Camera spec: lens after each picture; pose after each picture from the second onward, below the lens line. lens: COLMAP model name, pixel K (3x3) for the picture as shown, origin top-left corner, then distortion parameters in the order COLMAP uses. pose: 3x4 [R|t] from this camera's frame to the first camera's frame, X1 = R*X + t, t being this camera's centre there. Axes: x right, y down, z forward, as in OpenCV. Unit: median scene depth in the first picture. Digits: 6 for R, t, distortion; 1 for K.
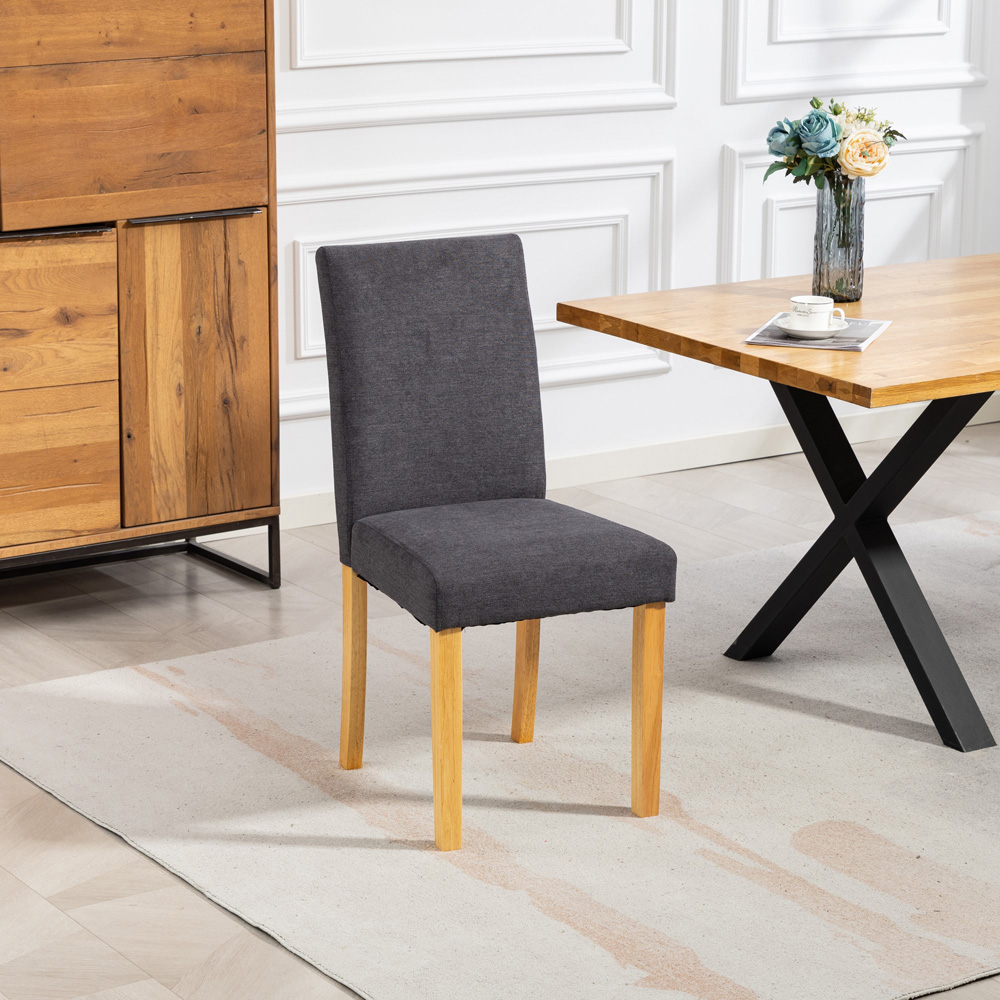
lens RADIAL K [[2915.3, 0, 500.0], [0, 2915.3, 500.0], [0, 0, 1]] dist [0.035481, 0.155814]
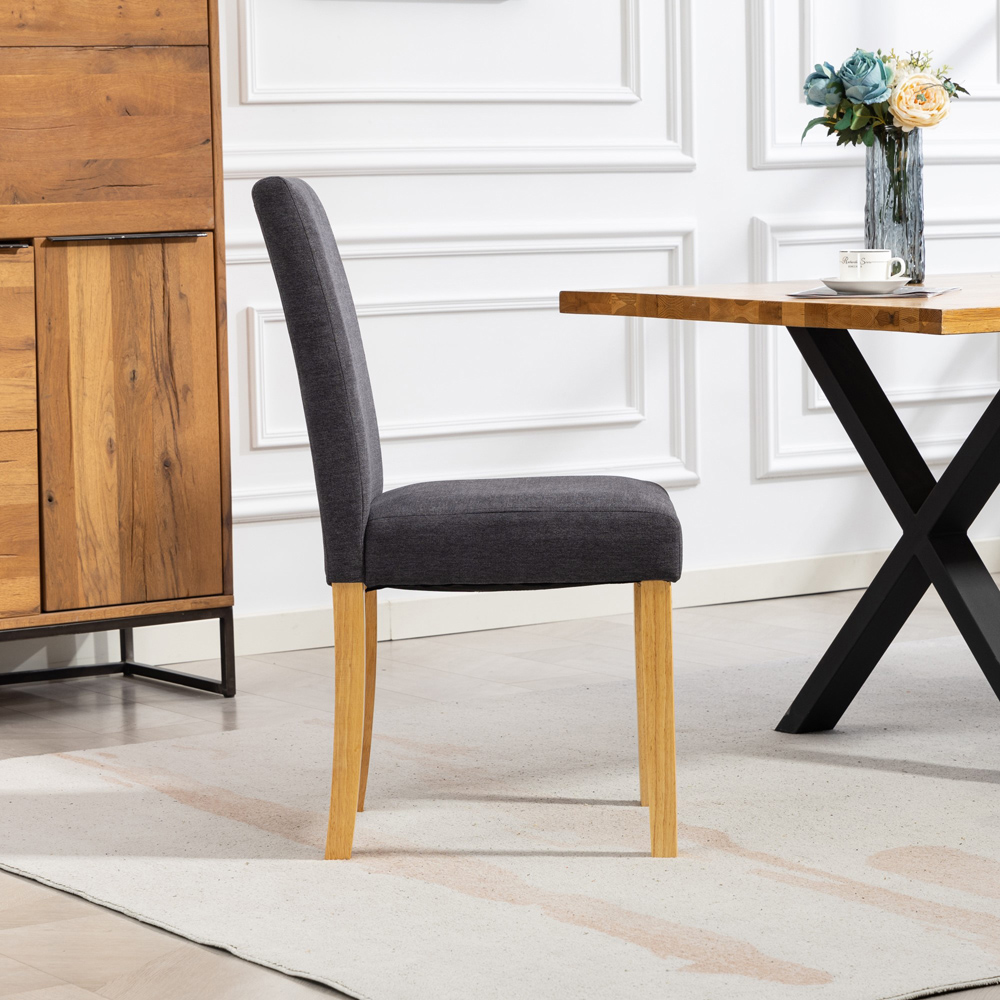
lens RADIAL K [[3343.6, 0, 500.0], [0, 3343.6, 500.0], [0, 0, 1]] dist [0.021093, 0.313191]
pose [[0.999697, -0.024605, 0.001105, -0.000047], [0.024509, 0.989362, -0.143393, 0.121019], [0.002435, 0.143377, 0.989665, 0.057983]]
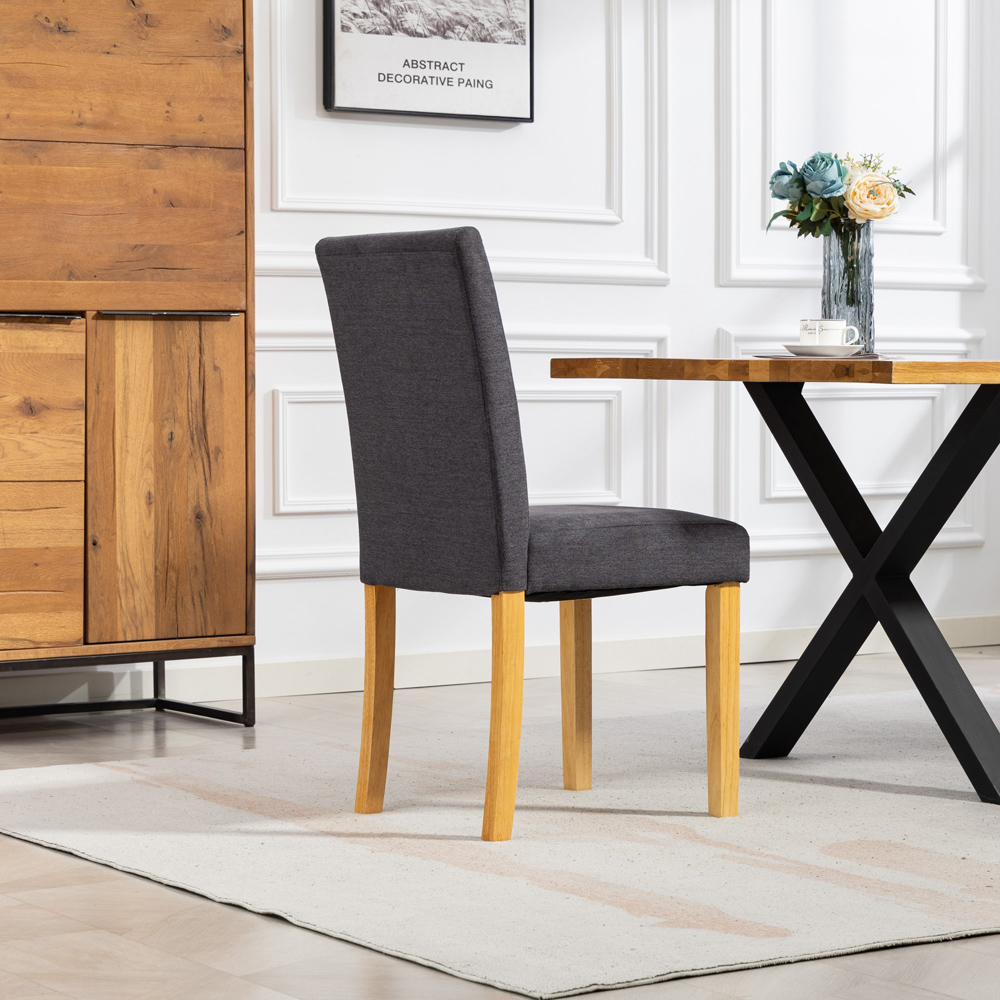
lens RADIAL K [[2882.7, 0, 500.0], [0, 2882.7, 500.0], [0, 0, 1]] dist [0.035948, 0.137554]
pose [[0.999964, -0.005551, 0.006388, -0.002875], [0.006702, 0.980343, -0.197189, 0.151531], [-0.005168, 0.197225, 0.980345, 0.090707]]
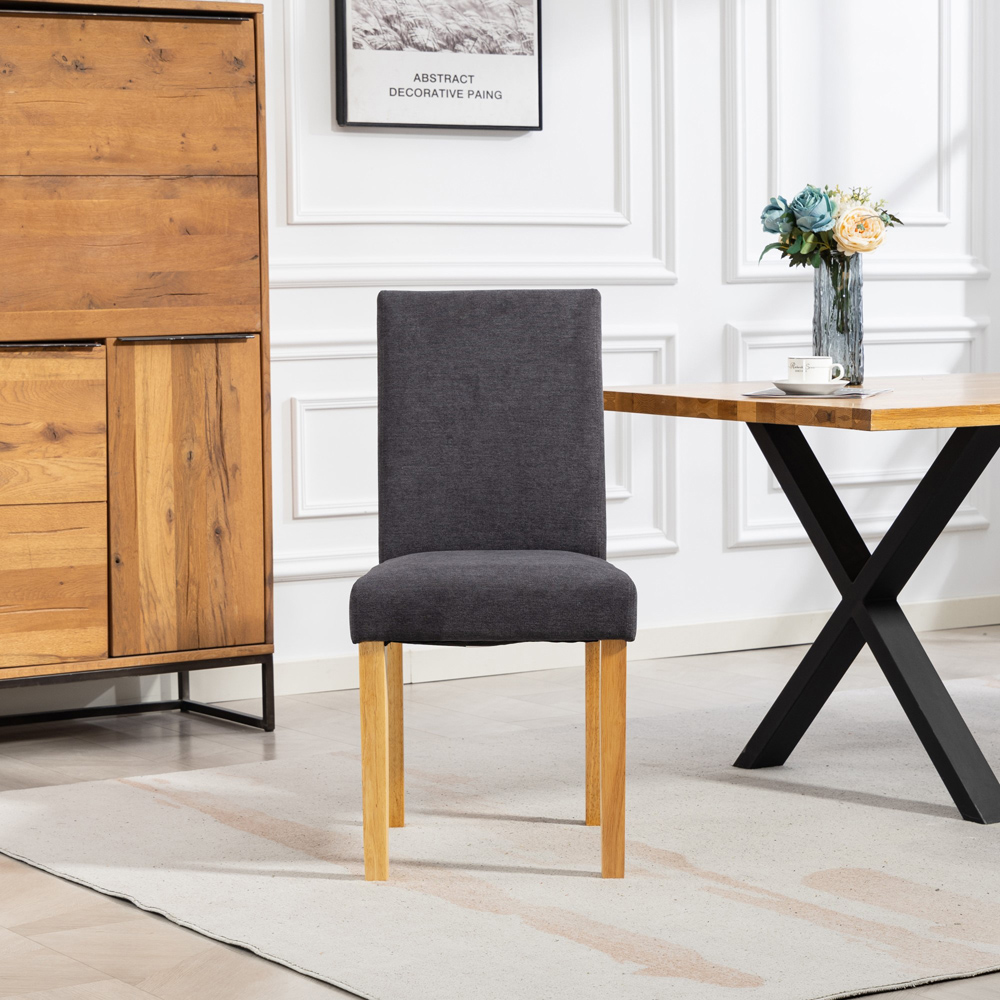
lens RADIAL K [[2882.7, 0, 500.0], [0, 2882.7, 500.0], [0, 0, 1]] dist [0.035948, 0.137554]
pose [[0.999843, -0.014200, -0.010643, 0.011445], [0.012279, 0.986578, -0.162829, 0.119313], [0.012813, 0.162673, 0.986597, 0.048716]]
